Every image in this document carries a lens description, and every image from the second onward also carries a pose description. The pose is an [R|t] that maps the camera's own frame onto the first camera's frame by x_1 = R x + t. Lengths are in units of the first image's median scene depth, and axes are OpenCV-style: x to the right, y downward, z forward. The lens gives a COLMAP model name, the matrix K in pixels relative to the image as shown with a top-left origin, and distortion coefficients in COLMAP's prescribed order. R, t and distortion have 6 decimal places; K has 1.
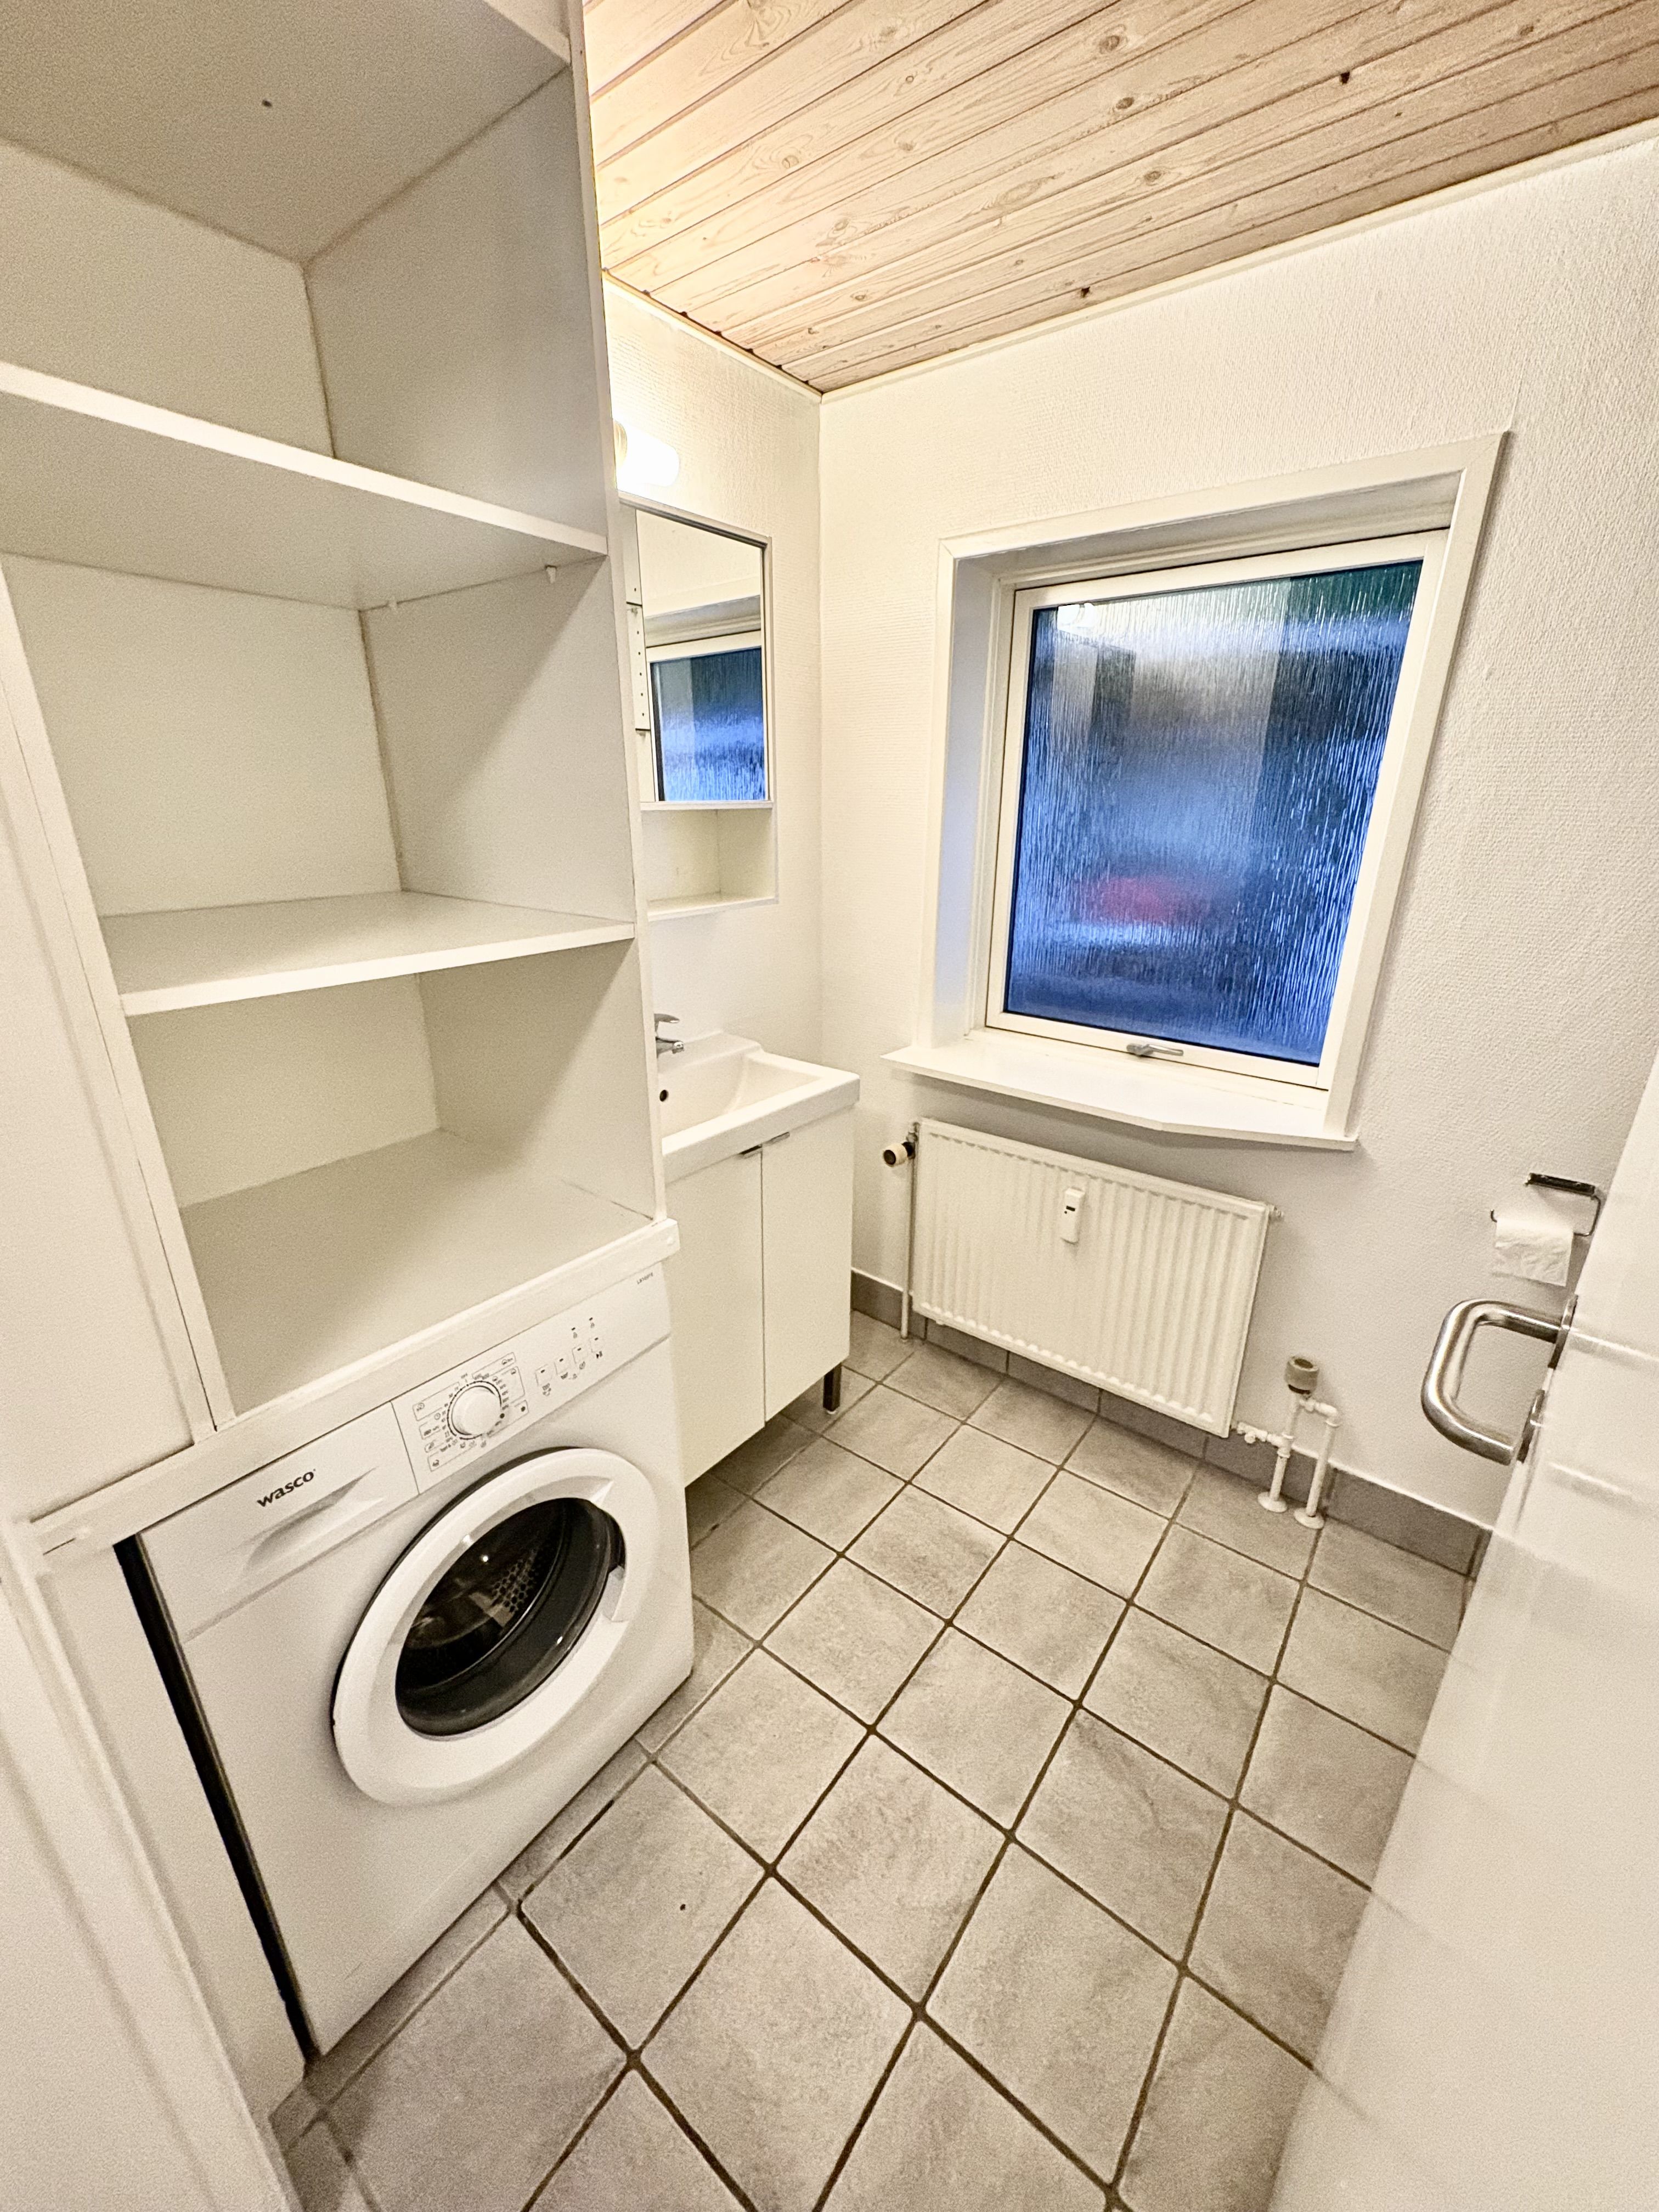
lens RADIAL K [[875.0, 0, 826.1], [0, 875.0, 1107.5], [0, 0, 1]] dist [-0.002613, -0.000192]
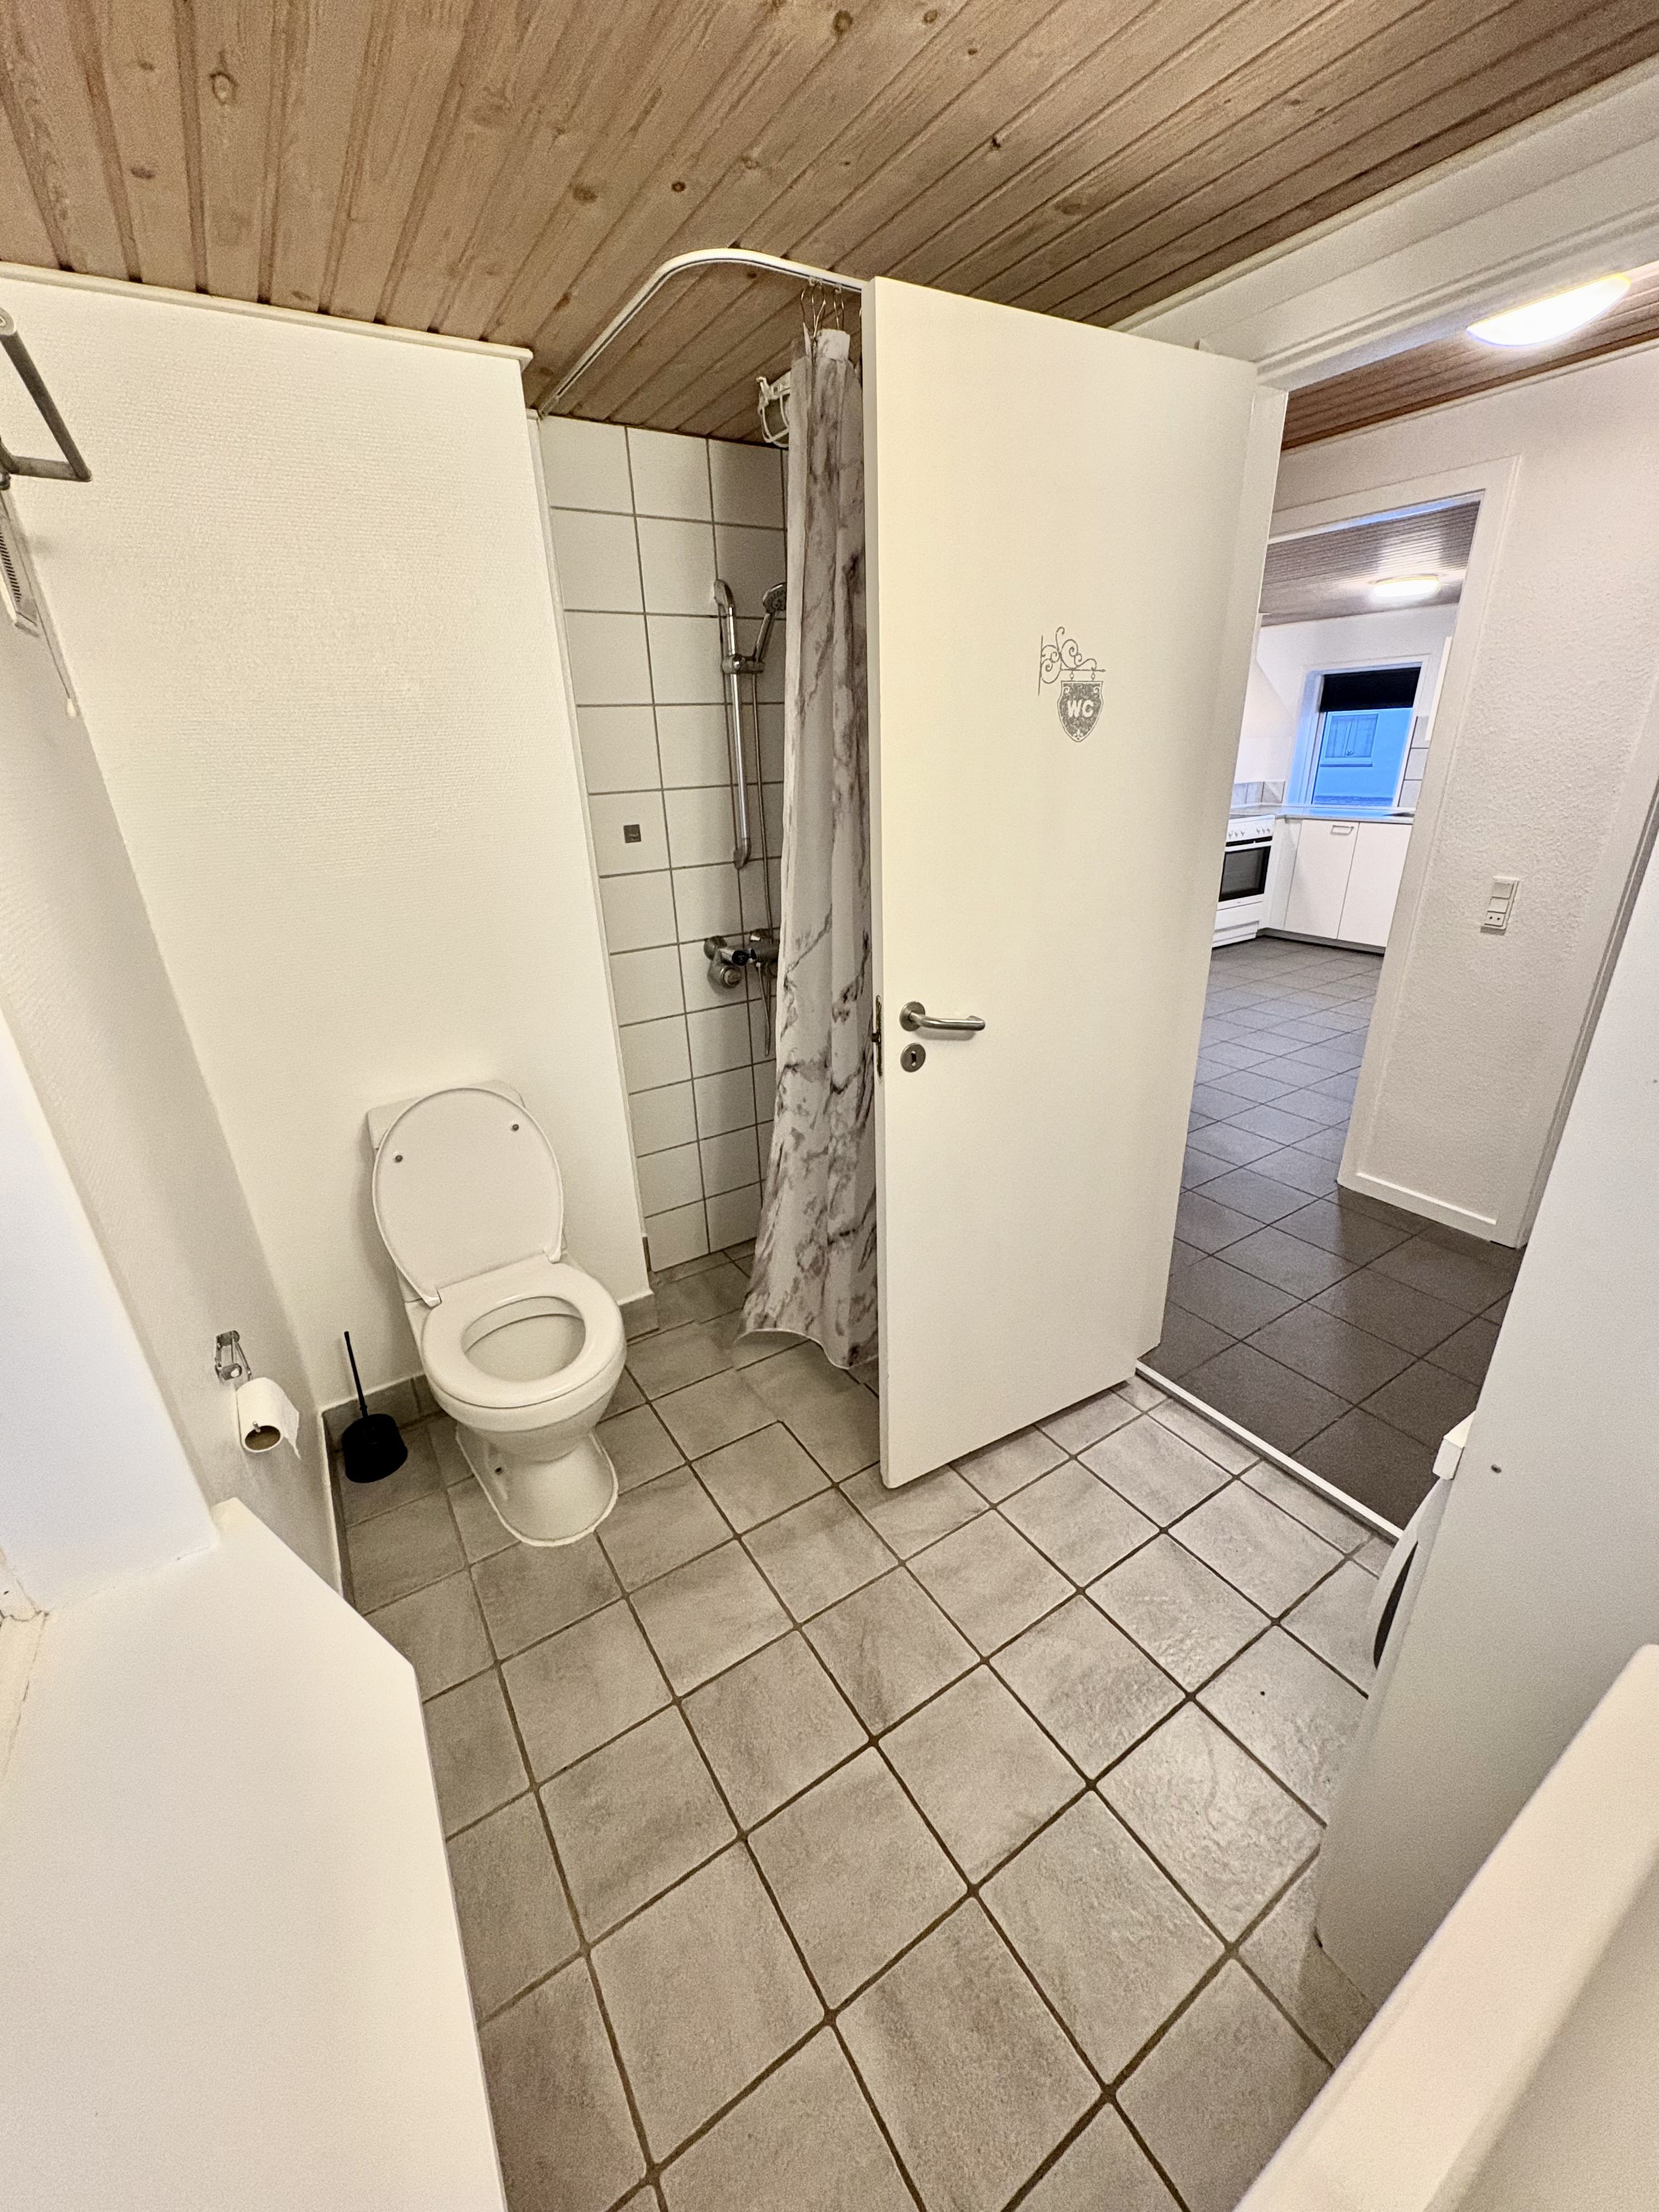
lens RADIAL K [[875.0, 0, 830.5], [0, 875.0, 1107.6], [0, 0, 1]] dist [-0.002613, -0.000192]
pose [[-0.944152, -0.094295, 0.315731, 0.087744], [0.144980, 0.741572, 0.655021, -0.514595], [-0.295903, 0.664214, -0.686485, 1.220423]]
